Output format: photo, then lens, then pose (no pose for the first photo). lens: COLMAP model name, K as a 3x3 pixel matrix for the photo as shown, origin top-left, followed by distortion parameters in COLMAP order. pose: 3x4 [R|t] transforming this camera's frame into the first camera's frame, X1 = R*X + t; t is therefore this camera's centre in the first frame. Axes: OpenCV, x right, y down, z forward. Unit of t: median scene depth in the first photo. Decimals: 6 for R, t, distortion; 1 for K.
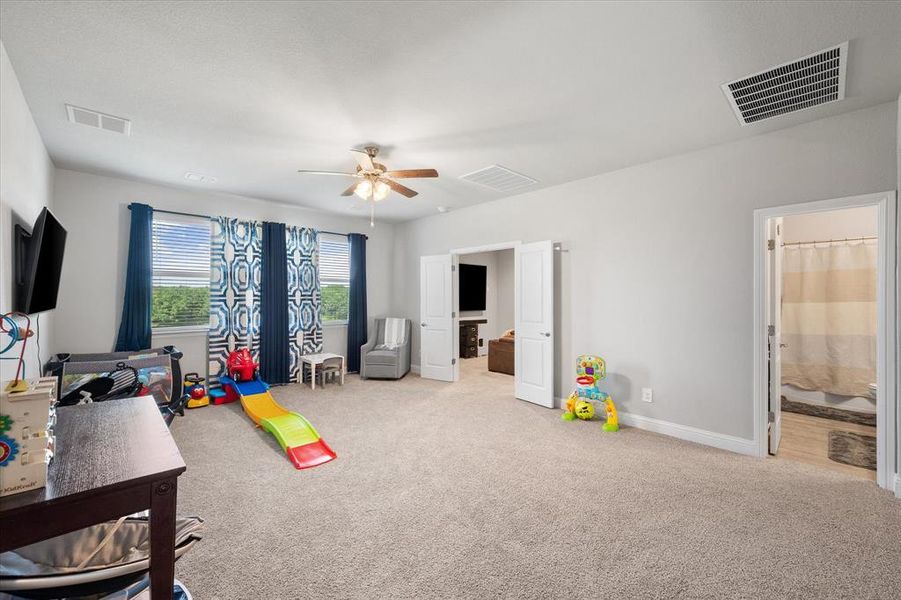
lens RADIAL K [[359.9, 0, 454.3], [0, 359.9, 294.6], [0, 0, 1]] dist [0.000821, -0.000351]
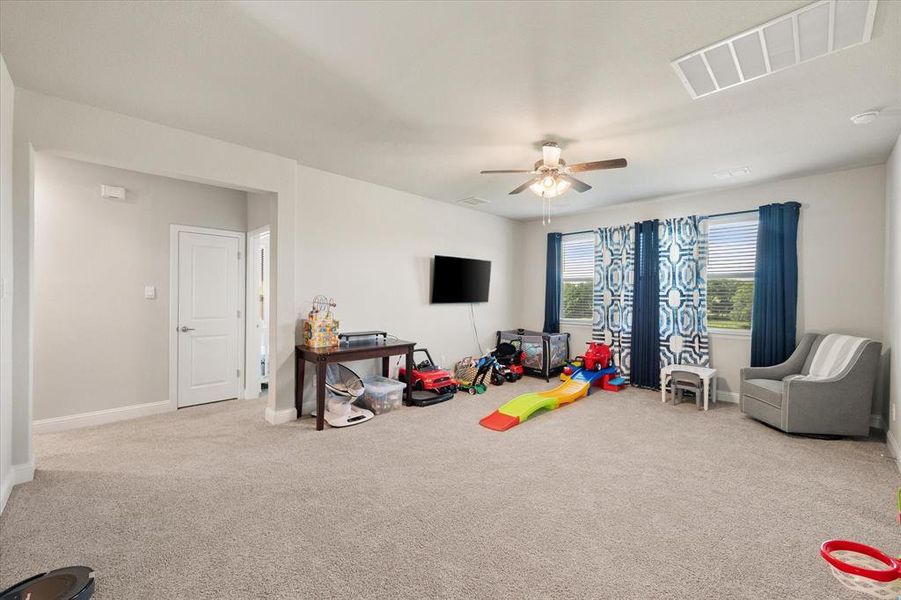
lens RADIAL K [[359.9, 0, 450.6], [0, 359.9, 304.4], [0, 0, 1]] dist [0.000821, -0.000351]
pose [[0.001425, 0.025265, -0.999680, 0.466173], [0.000181, 0.999681, 0.025265, 0.001207], [0.999999, -0.000217, 0.001420, 0.452681]]
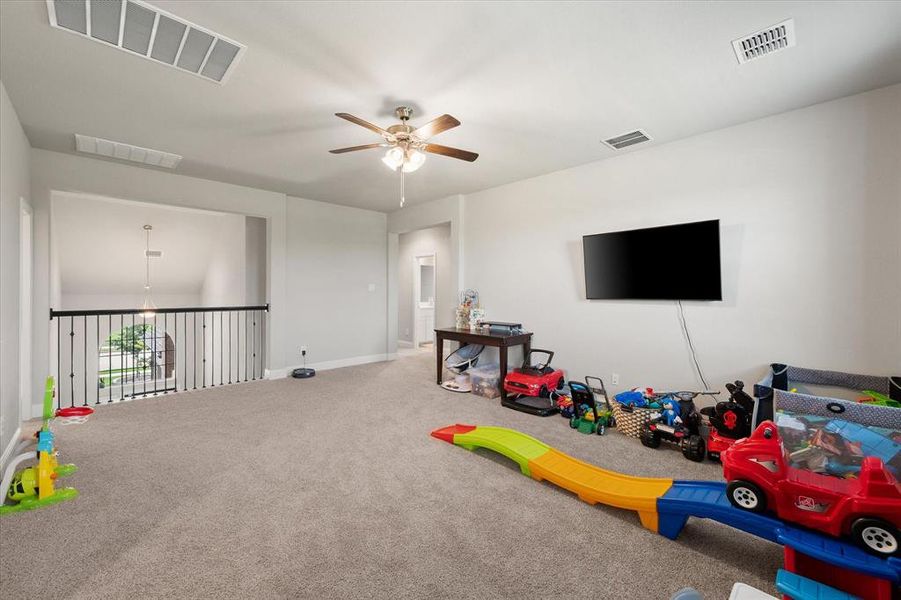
lens RADIAL K [[359.9, 0, 451.7], [0, 359.9, 295.0], [0, 0, 1]] dist [0.000821, -0.000351]
pose [[-0.999994, 0.000780, -0.003234, -0.198241], [0.000783, 0.999999, -0.000824, 0.015879], [0.003234, -0.000827, -0.999994, 1.129313]]
